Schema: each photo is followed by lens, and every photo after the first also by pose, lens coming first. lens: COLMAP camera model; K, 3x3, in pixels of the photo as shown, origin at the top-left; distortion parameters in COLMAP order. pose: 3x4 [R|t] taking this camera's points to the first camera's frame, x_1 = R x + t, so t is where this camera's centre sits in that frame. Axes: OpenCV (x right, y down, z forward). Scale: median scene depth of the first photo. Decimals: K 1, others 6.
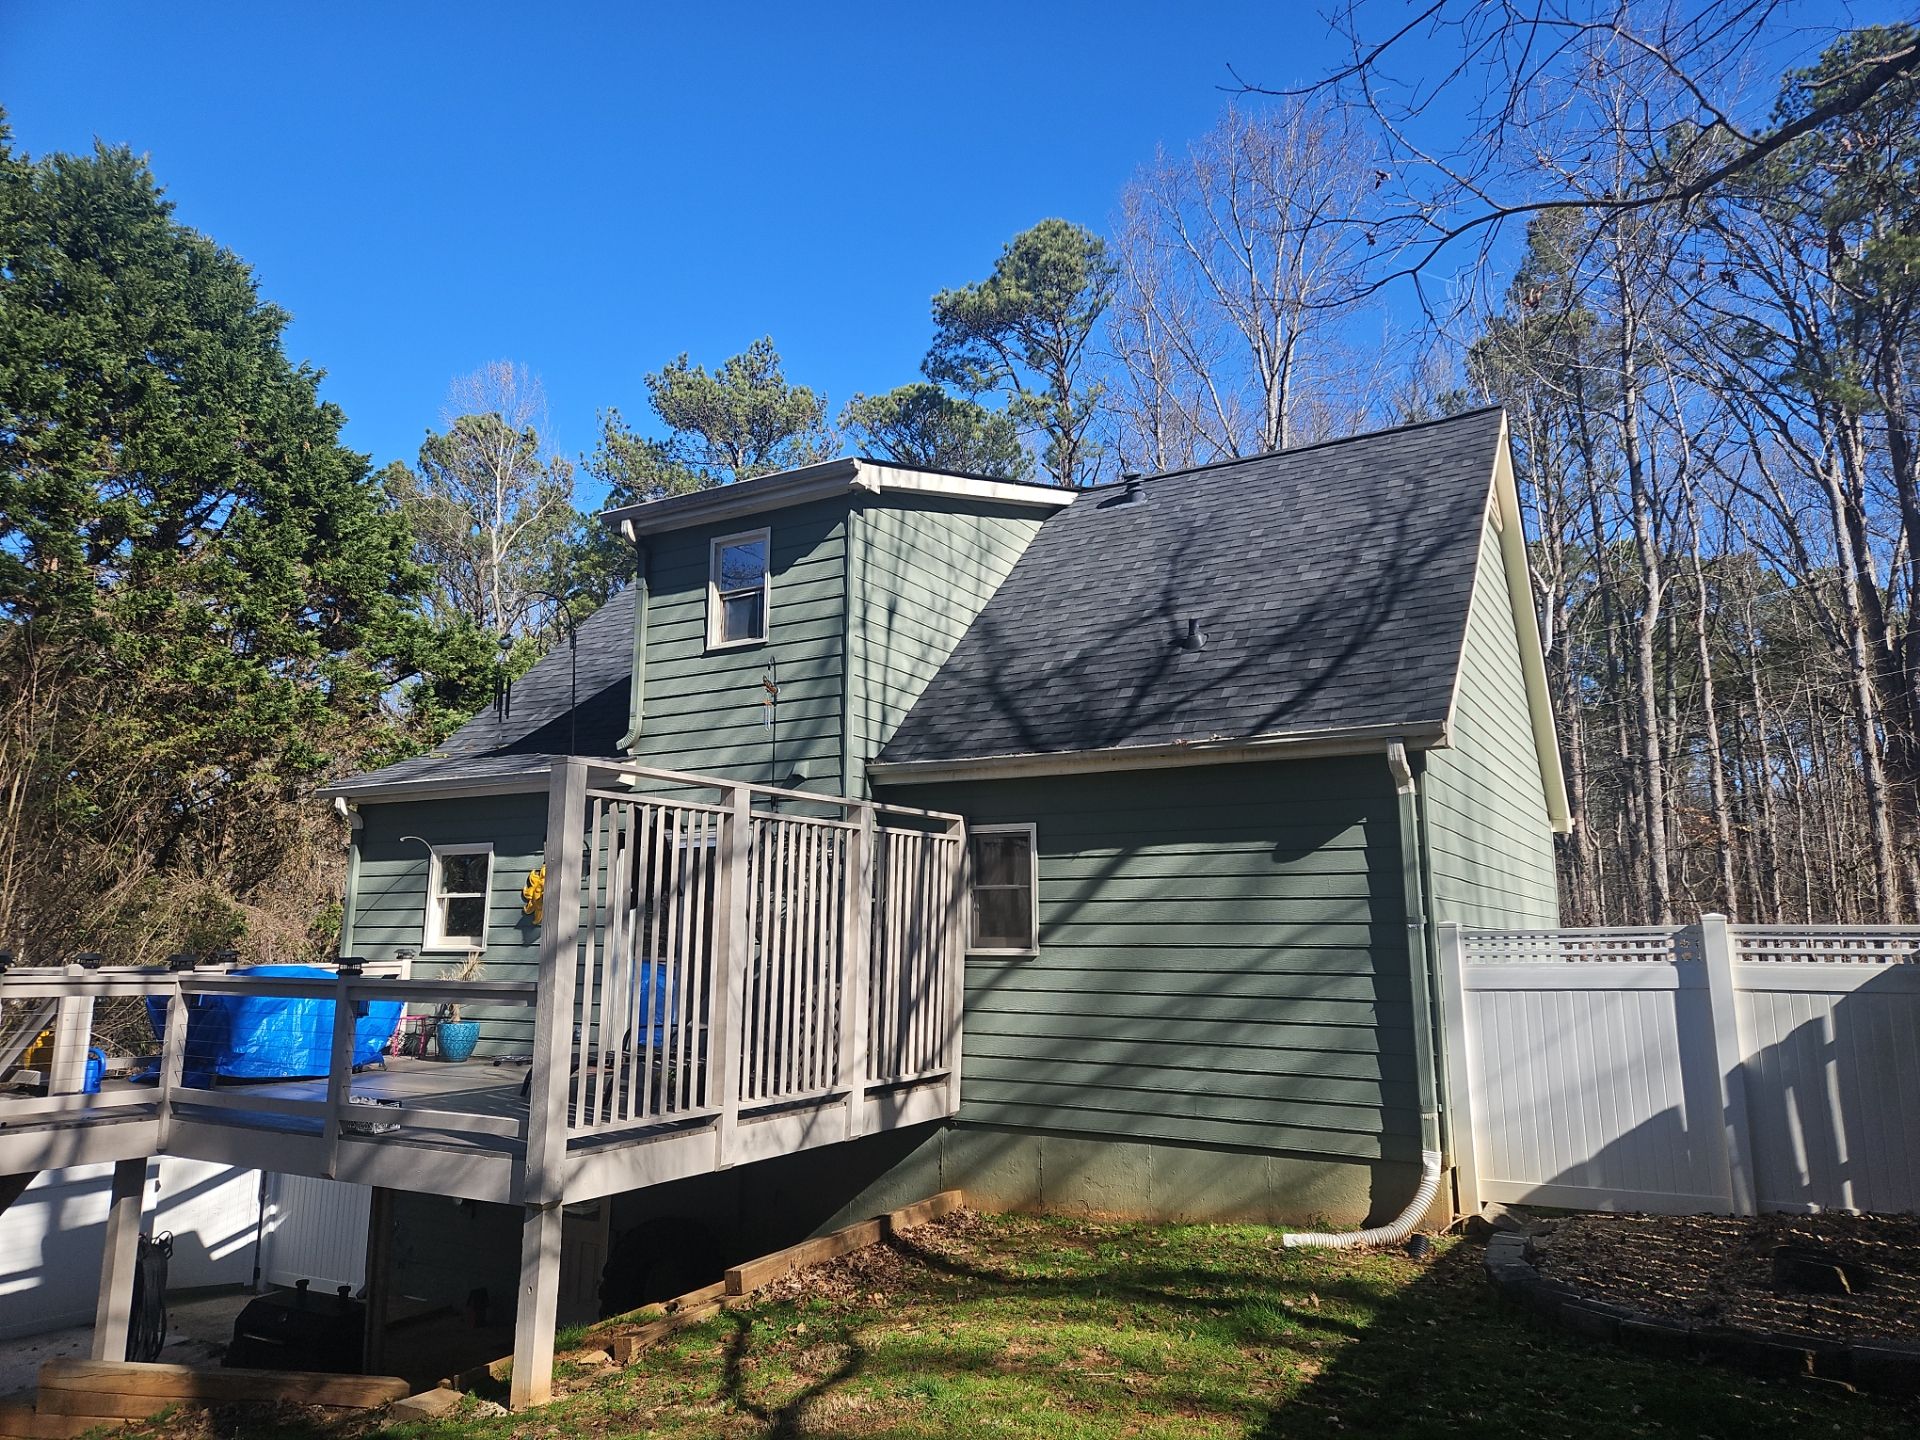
lens RADIAL K [[1247.2, 0, 962.0], [0, 1247.2, 724.5], [0, 0, 1]] dist [0.069848, -0.000755]
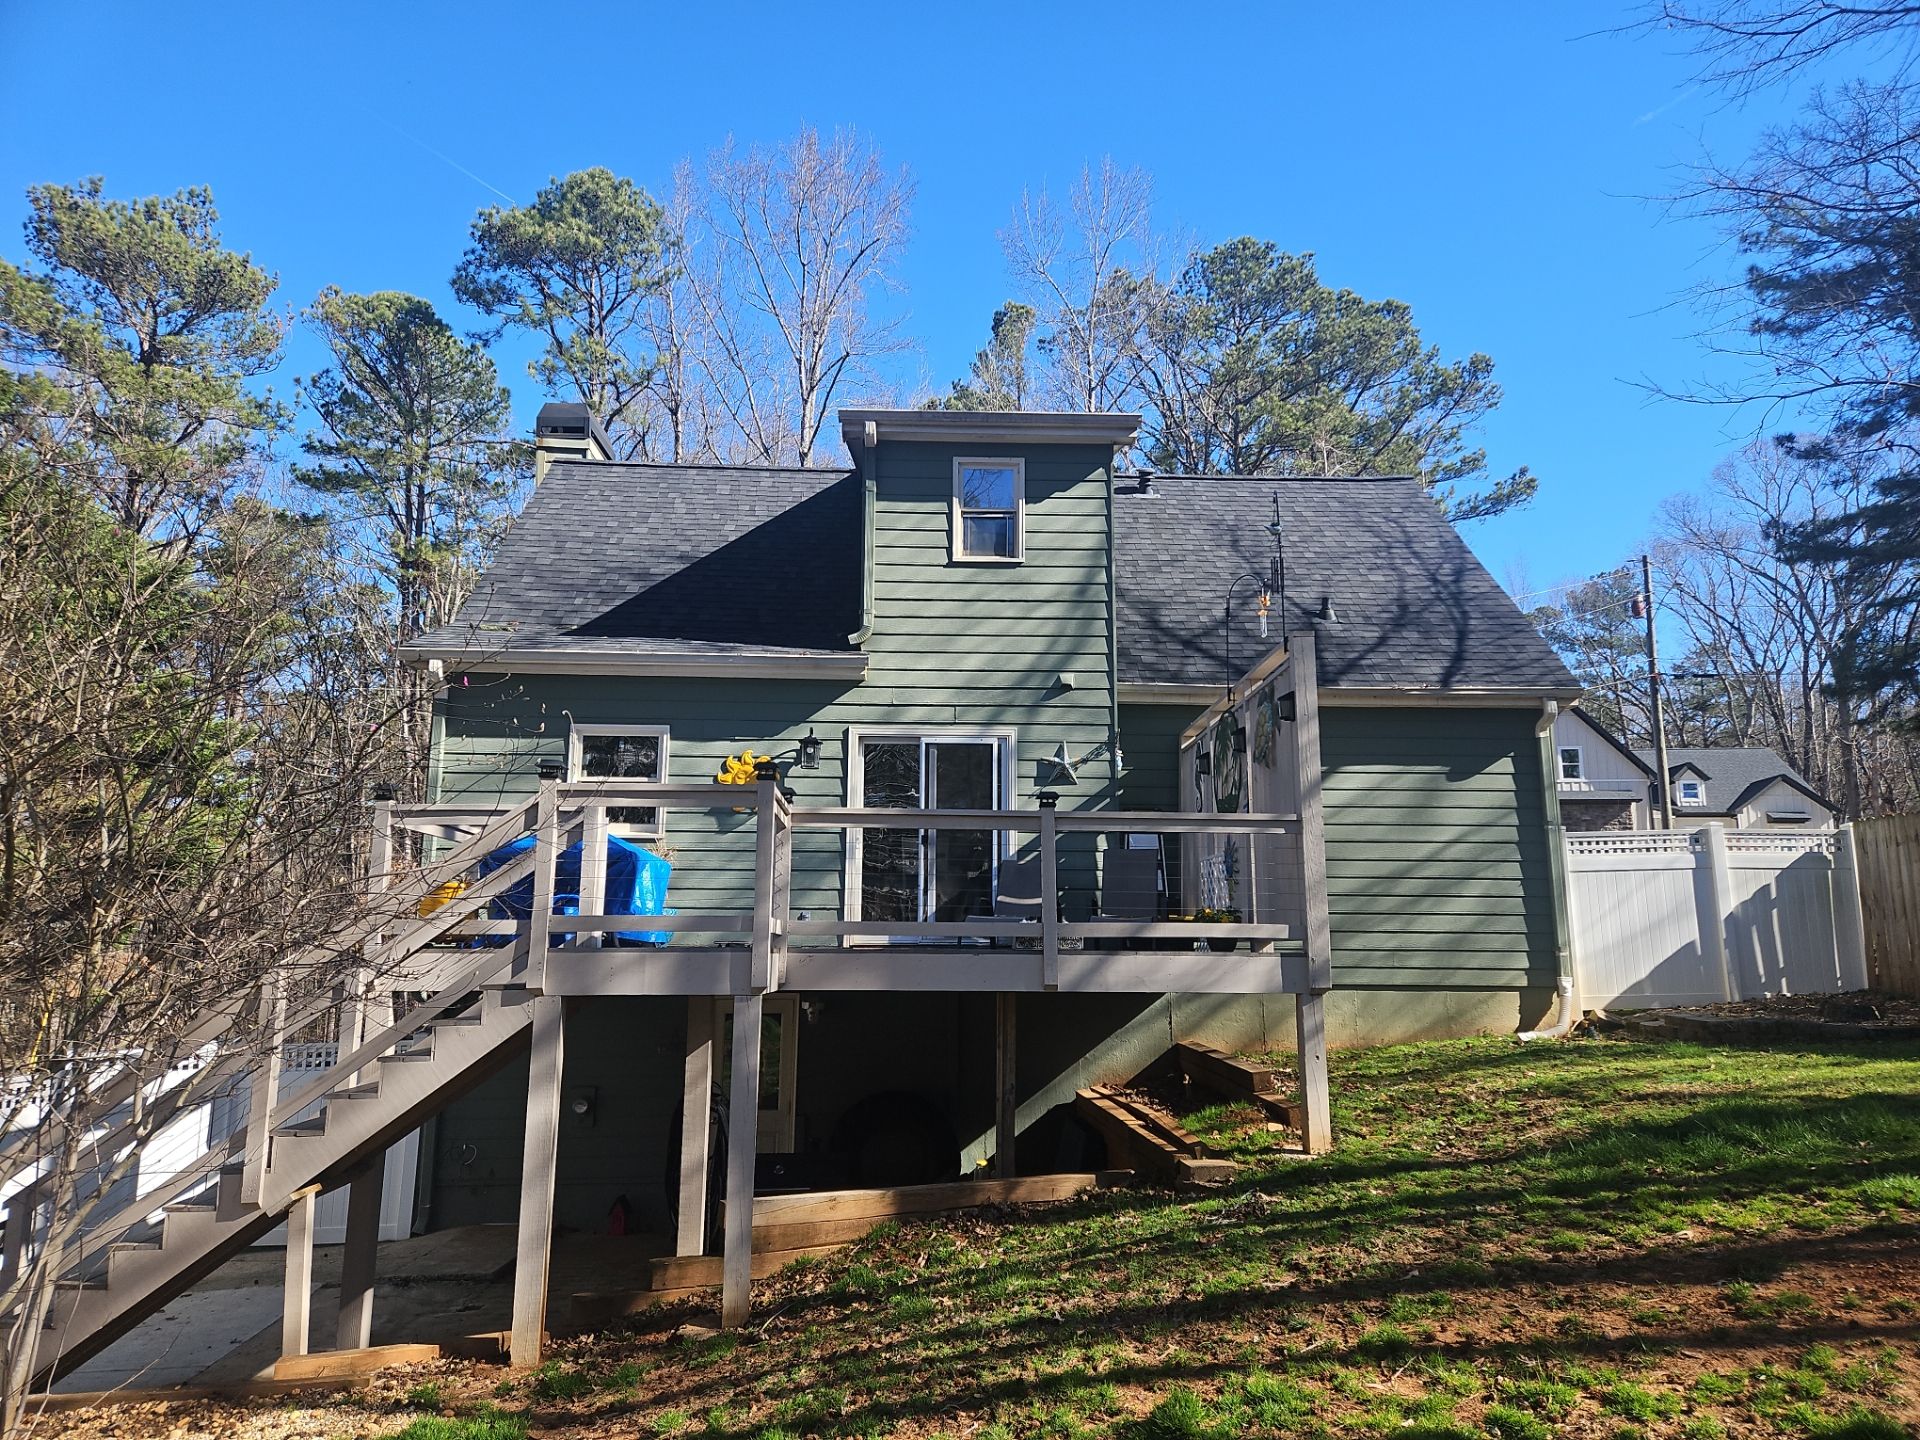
lens RADIAL K [[1247.2, 0, 955.1], [0, 1247.2, 733.4], [0, 0, 1]] dist [0.069848, -0.000755]
pose [[0.847511, 0.088821, 0.523293, -0.834401], [-0.091074, 0.995612, -0.021489, 0.122432], [-0.522906, -0.029447, 0.851882, 0.099735]]
